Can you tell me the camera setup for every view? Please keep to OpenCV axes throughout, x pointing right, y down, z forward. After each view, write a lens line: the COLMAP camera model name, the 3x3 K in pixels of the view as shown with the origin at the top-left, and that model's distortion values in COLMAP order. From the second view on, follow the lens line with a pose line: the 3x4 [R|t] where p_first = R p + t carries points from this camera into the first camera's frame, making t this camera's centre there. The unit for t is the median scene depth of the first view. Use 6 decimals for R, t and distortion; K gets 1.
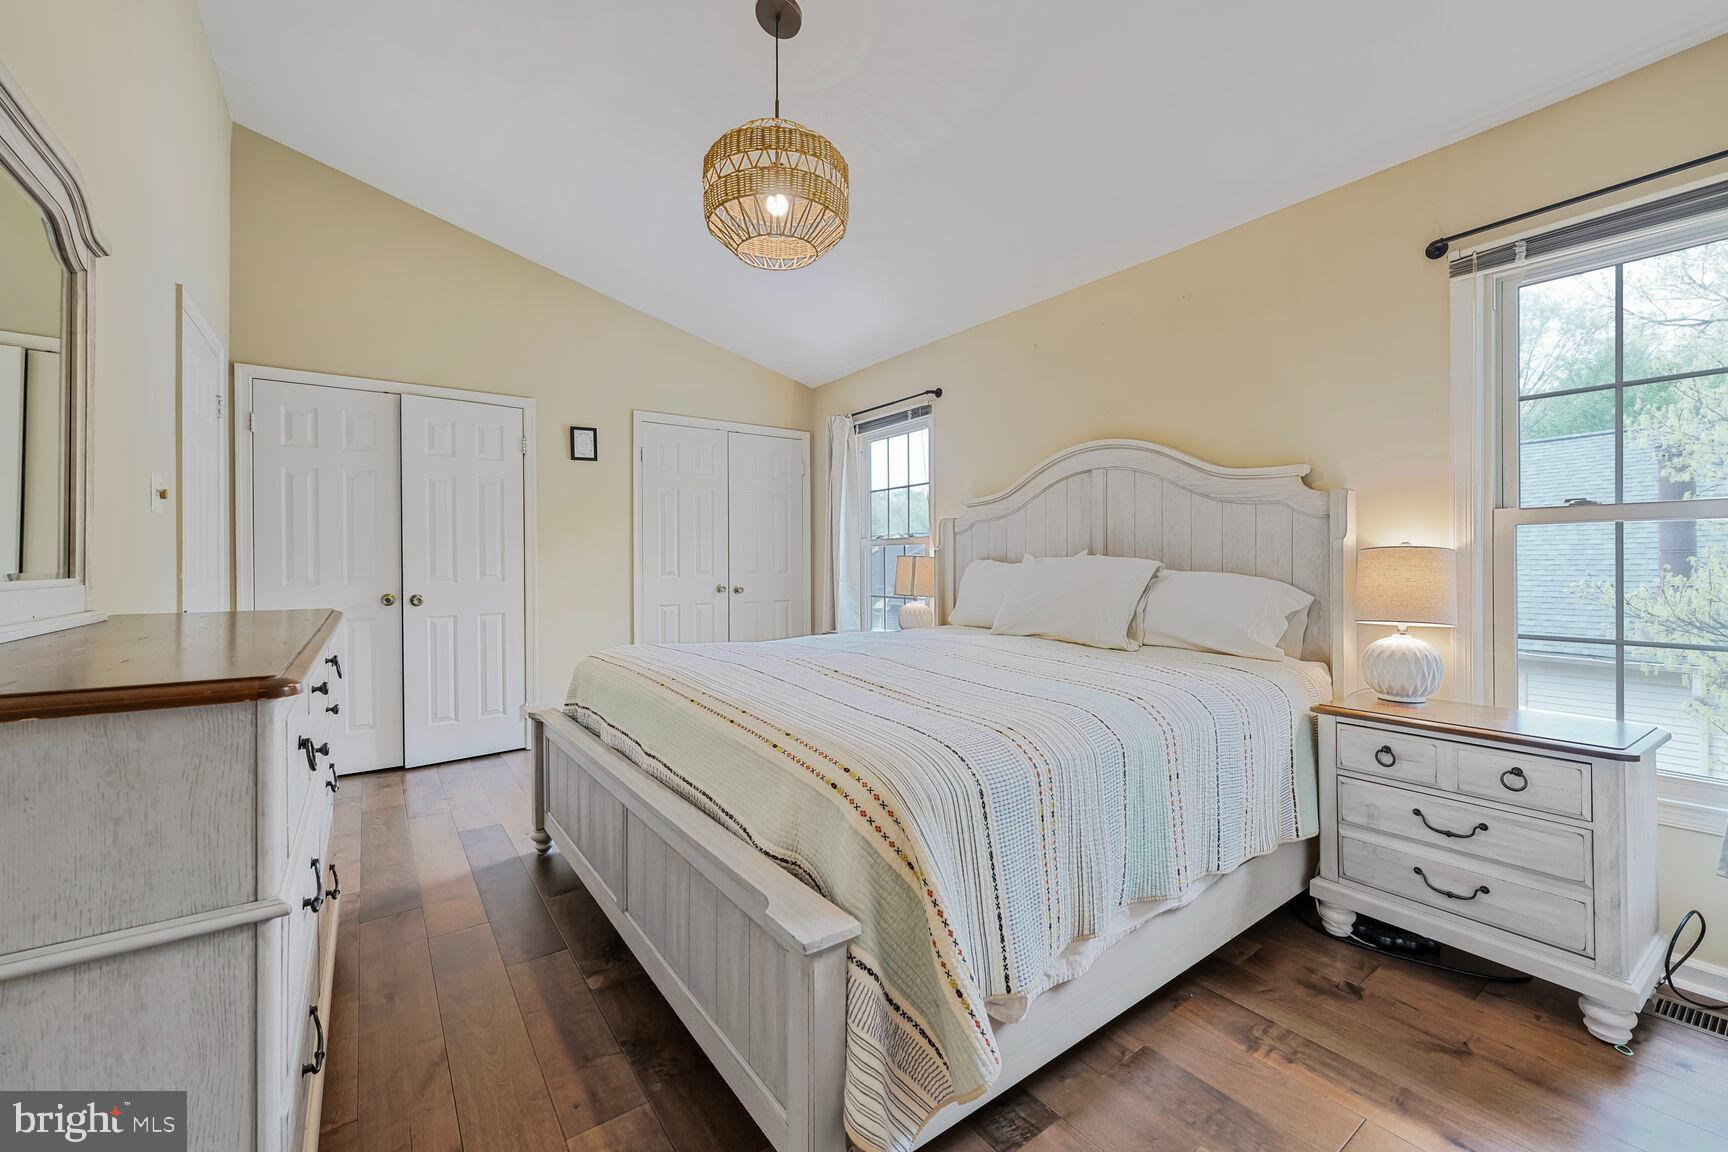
lens RADIAL K [[684.8, 0, 864.0], [0, 684.8, 576.0], [0, 0, 1]] dist [-0.002036, -0.000272]
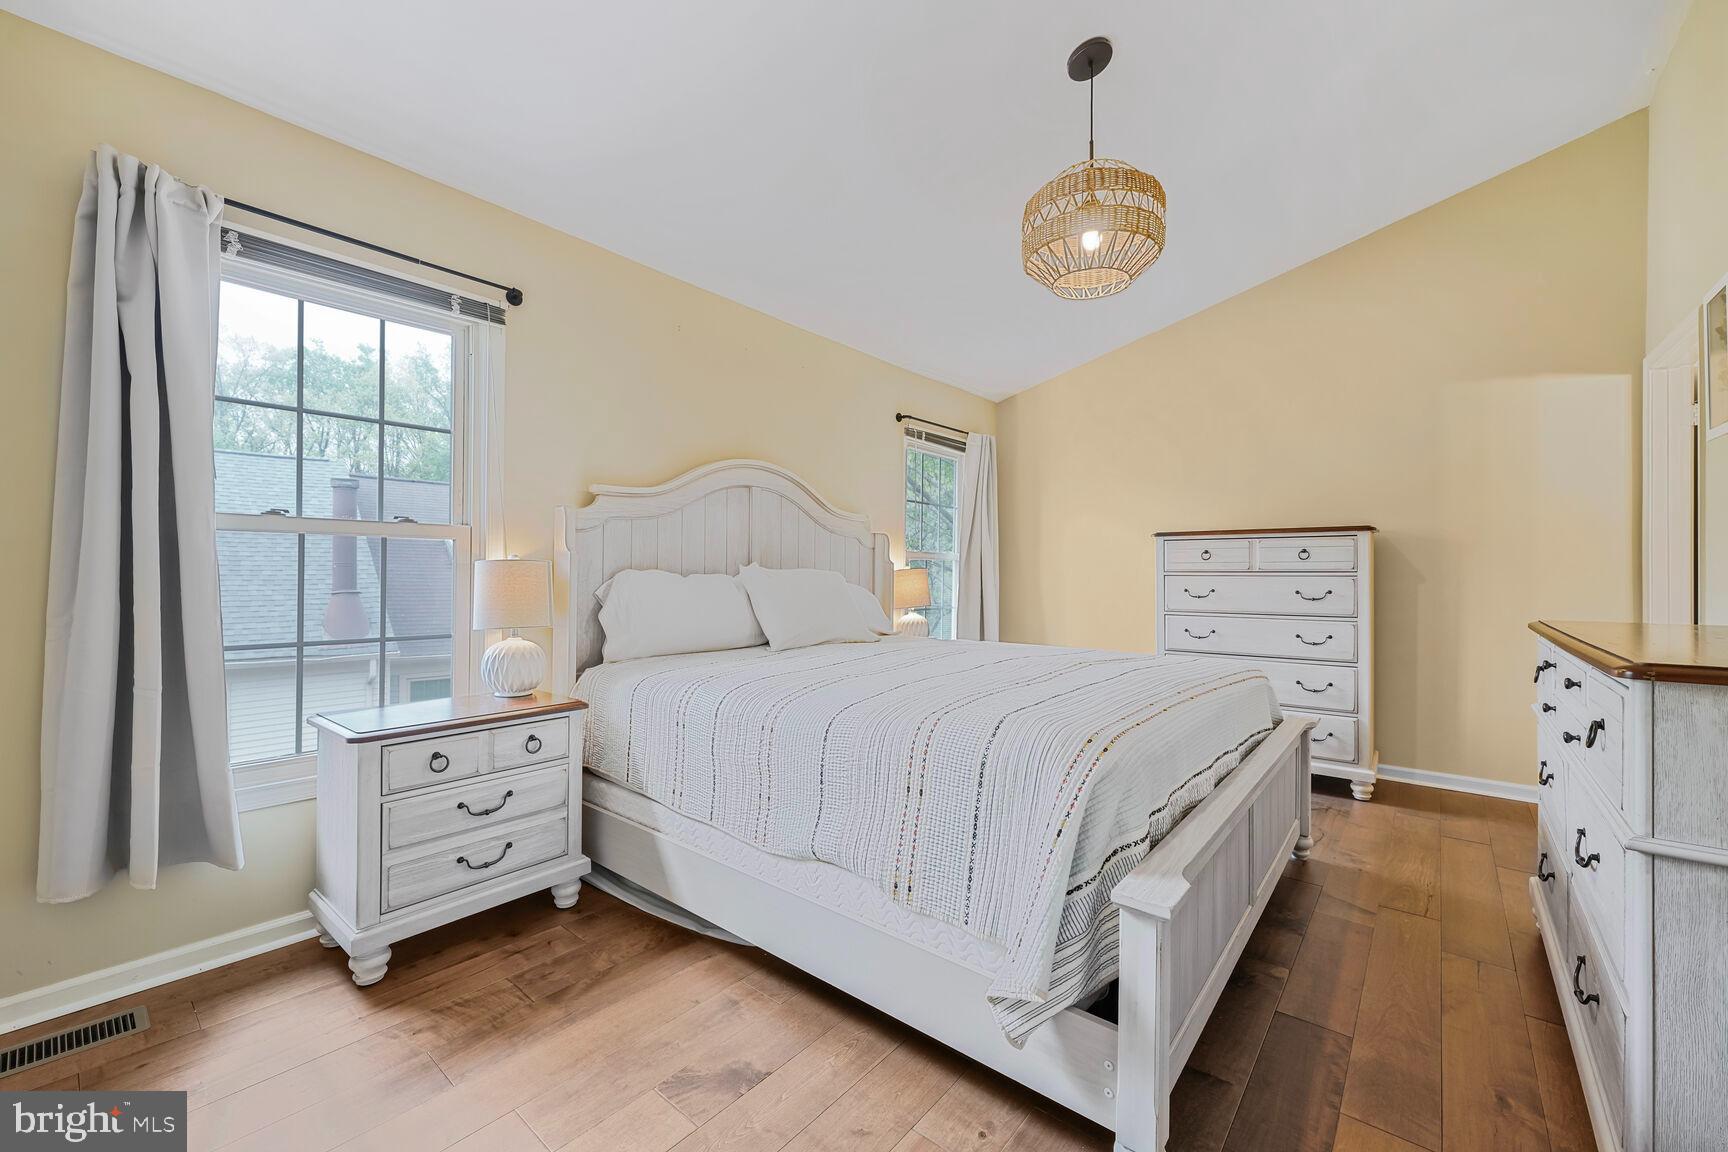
lens RADIAL K [[684.4, 0, 907.4], [0, 684.4, 569.9], [0, 0, 1]] dist [0.022456, -0.000039]
pose [[-0.275975, 0.003538, 0.961158, -0.447744], [0.009963, 0.999950, -0.000820, -0.016682], [-0.961113, 0.009350, -0.275996, 0.648963]]
